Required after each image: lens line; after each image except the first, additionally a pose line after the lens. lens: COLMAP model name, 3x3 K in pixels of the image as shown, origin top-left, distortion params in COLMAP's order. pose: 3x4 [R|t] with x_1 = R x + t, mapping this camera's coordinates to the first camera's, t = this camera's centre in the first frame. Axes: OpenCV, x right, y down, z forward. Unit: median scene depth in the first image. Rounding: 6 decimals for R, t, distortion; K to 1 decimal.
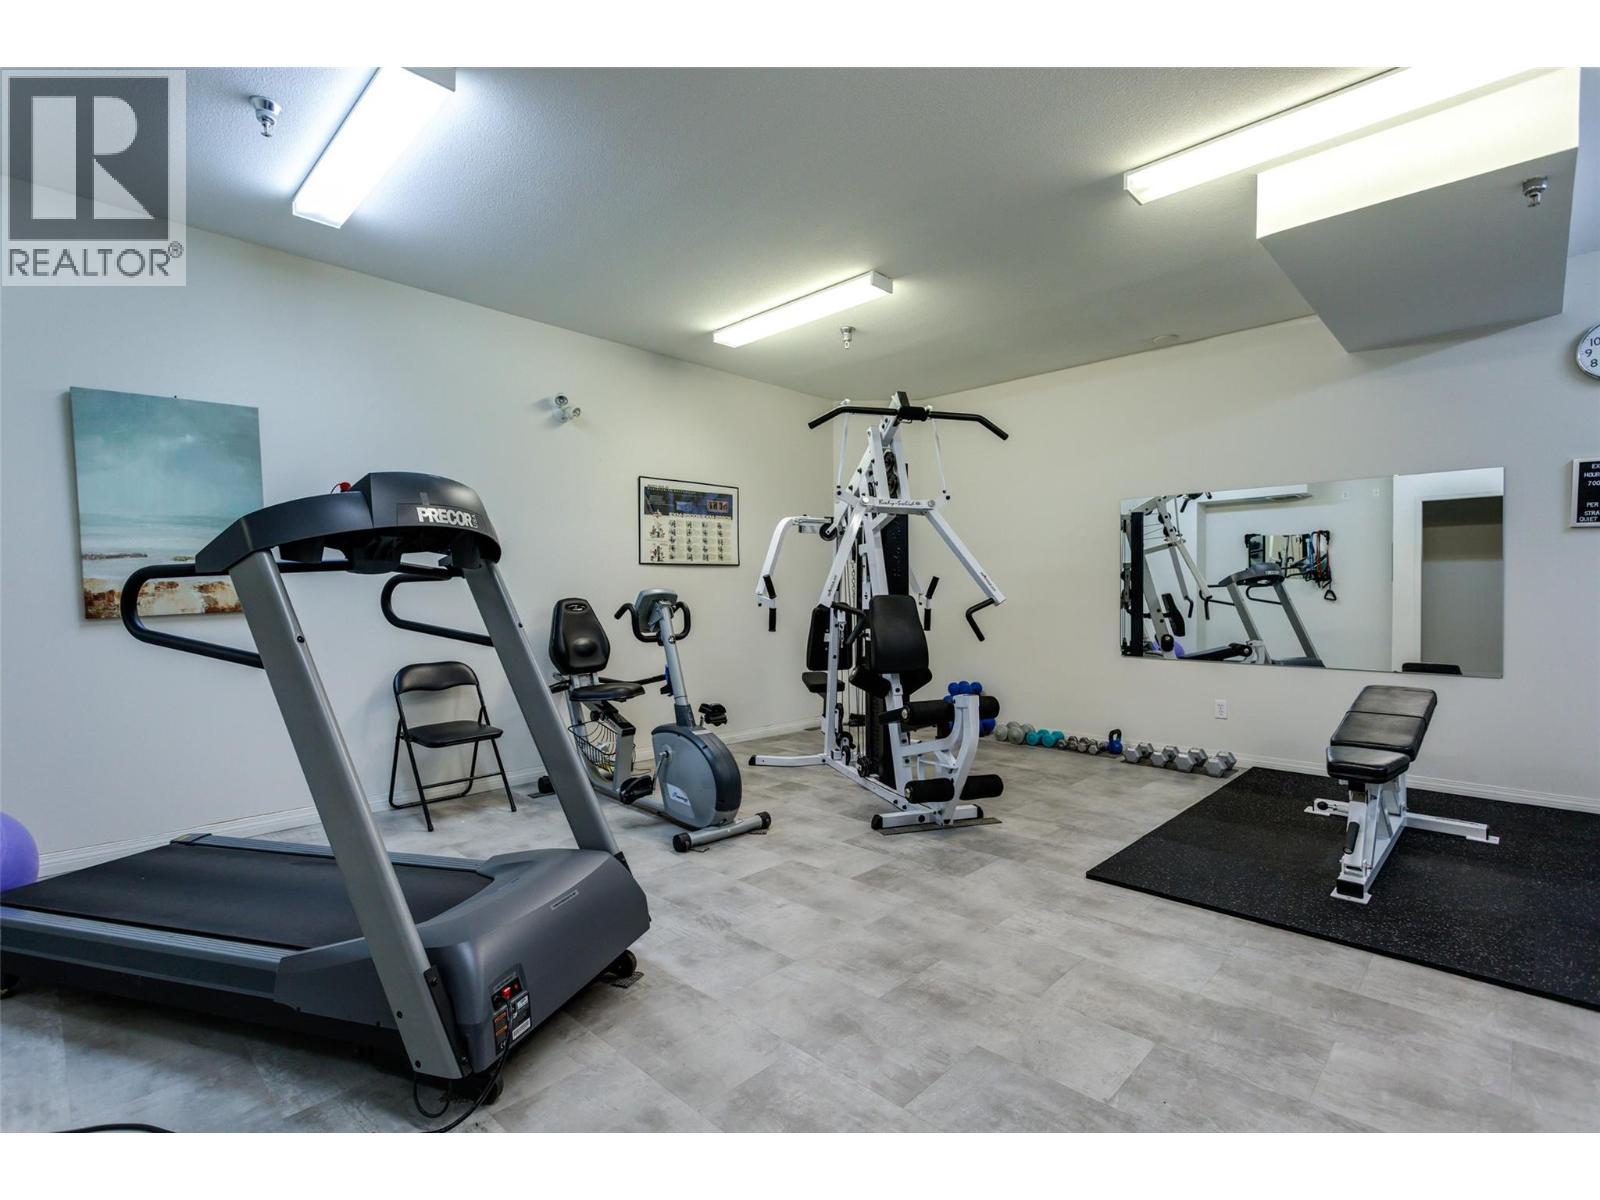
lens RADIAL K [[760.8, 0, 794.9], [0, 760.8, 597.2], [0, 0, 1]] dist [0.001783, 0.000581]
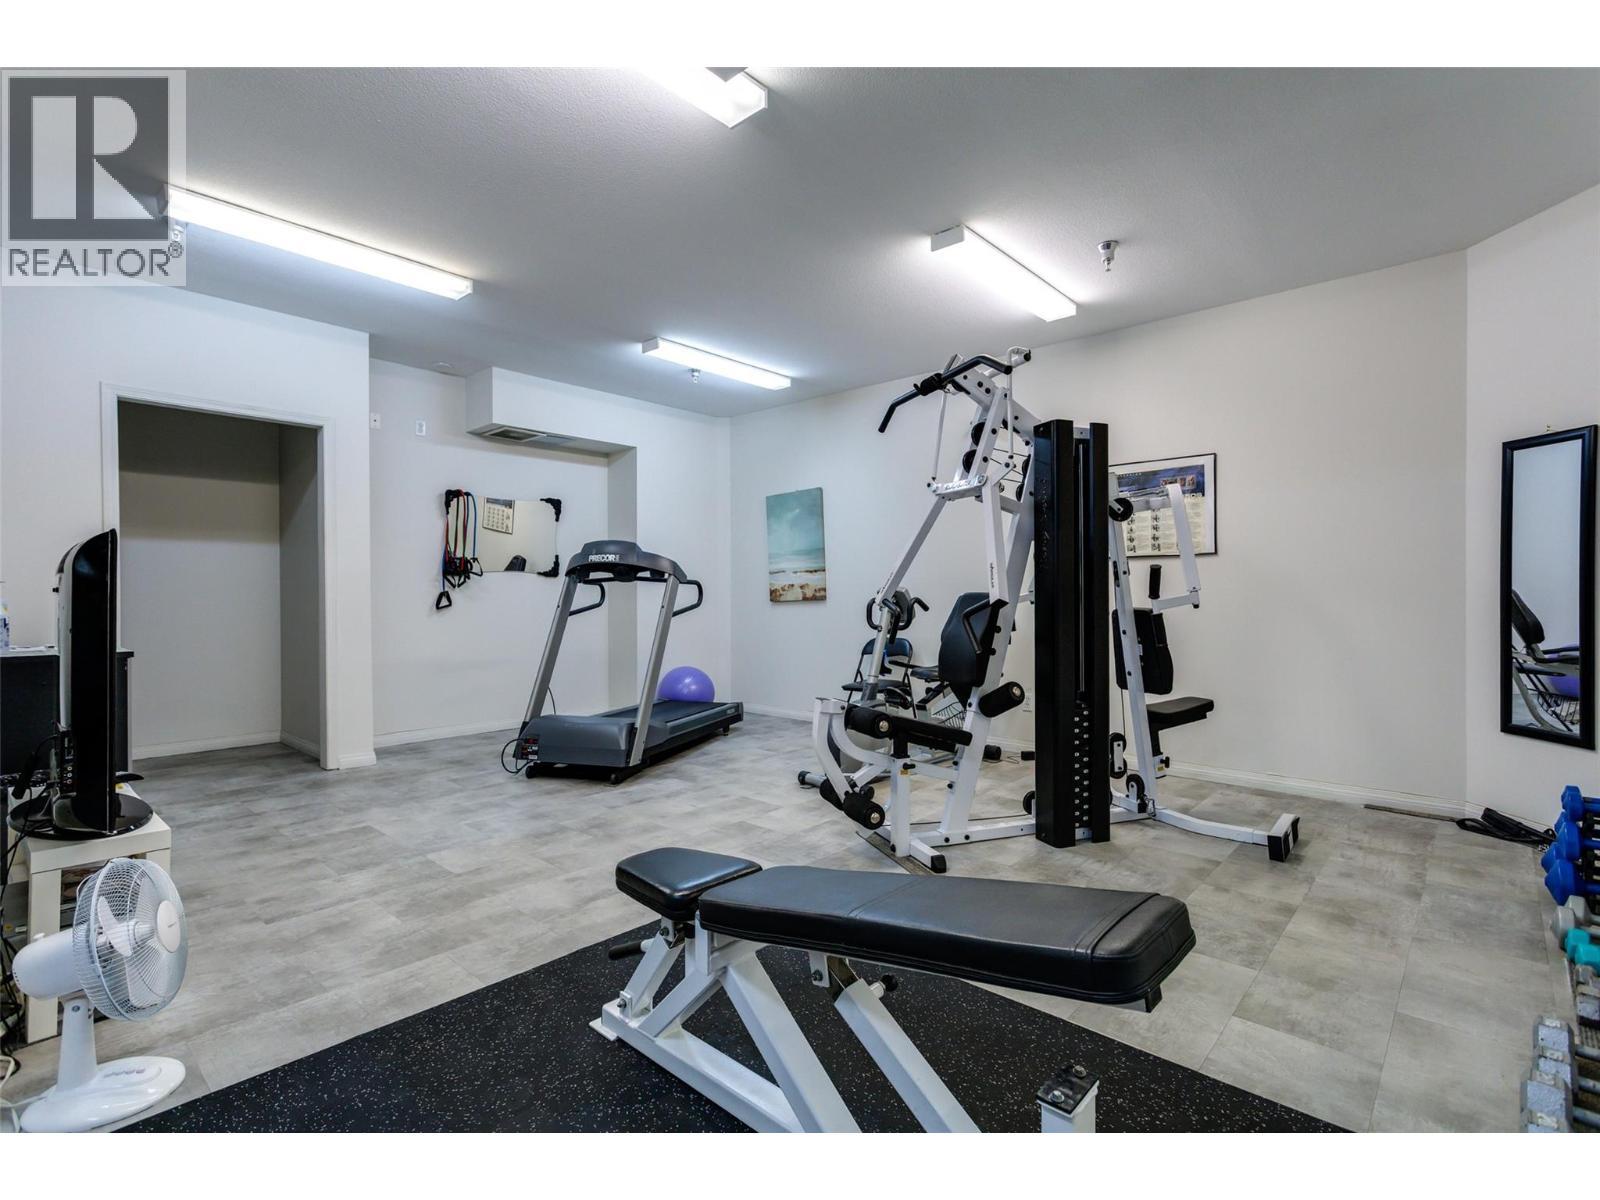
lens RADIAL K [[760.8, 0, 794.8], [0, 760.8, 593.9], [0, 0, 1]] dist [0.001783, 0.000581]
pose [[0.028802, 0.011500, -0.999519, 1.402715], [-0.001903, 0.999933, 0.011449, -0.017872], [0.999583, 0.001572, 0.028822, 1.116091]]
